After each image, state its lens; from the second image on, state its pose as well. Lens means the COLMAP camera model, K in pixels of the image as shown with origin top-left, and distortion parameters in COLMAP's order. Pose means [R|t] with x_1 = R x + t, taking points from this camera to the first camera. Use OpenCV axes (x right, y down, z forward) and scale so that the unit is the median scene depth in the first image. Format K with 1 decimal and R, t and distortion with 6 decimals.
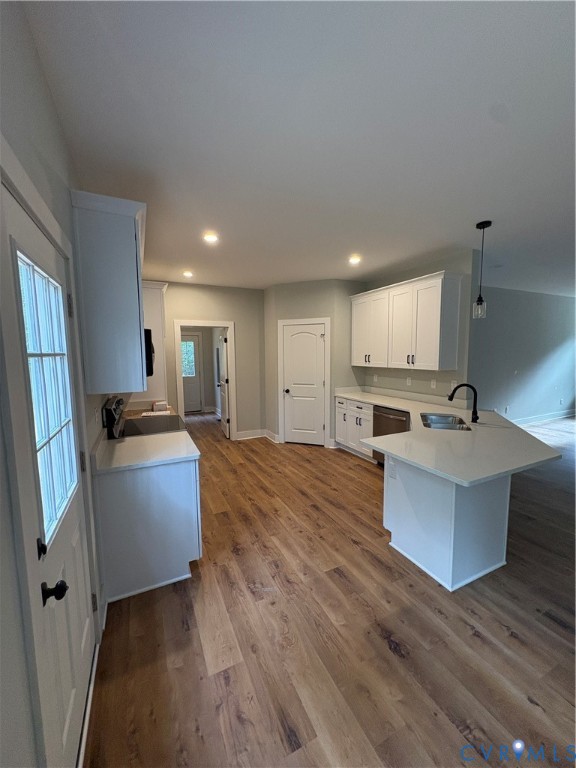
lens RADIAL K [[309.9, 0, 288.6], [0, 309.9, 387.4], [0, 0, 1]] dist [-0.005622, 0.000849]
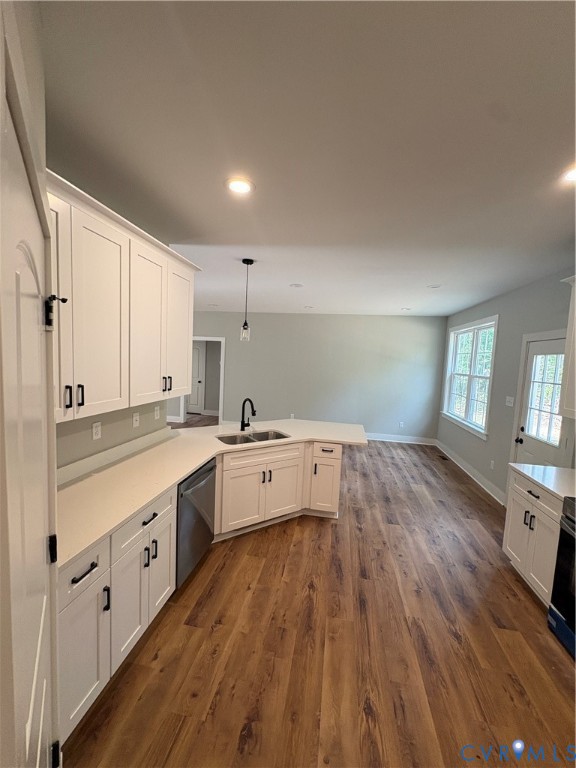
lens RADIAL K [[309.9, 0, 285.5], [0, 309.9, 383.8], [0, 0, 1]] dist [-0.005622, 0.000849]
pose [[-0.810098, -0.072799, 0.581758, -0.181362], [0.029817, 0.985862, 0.164888, -0.235012], [-0.585536, 0.150921, -0.796474, 1.731705]]
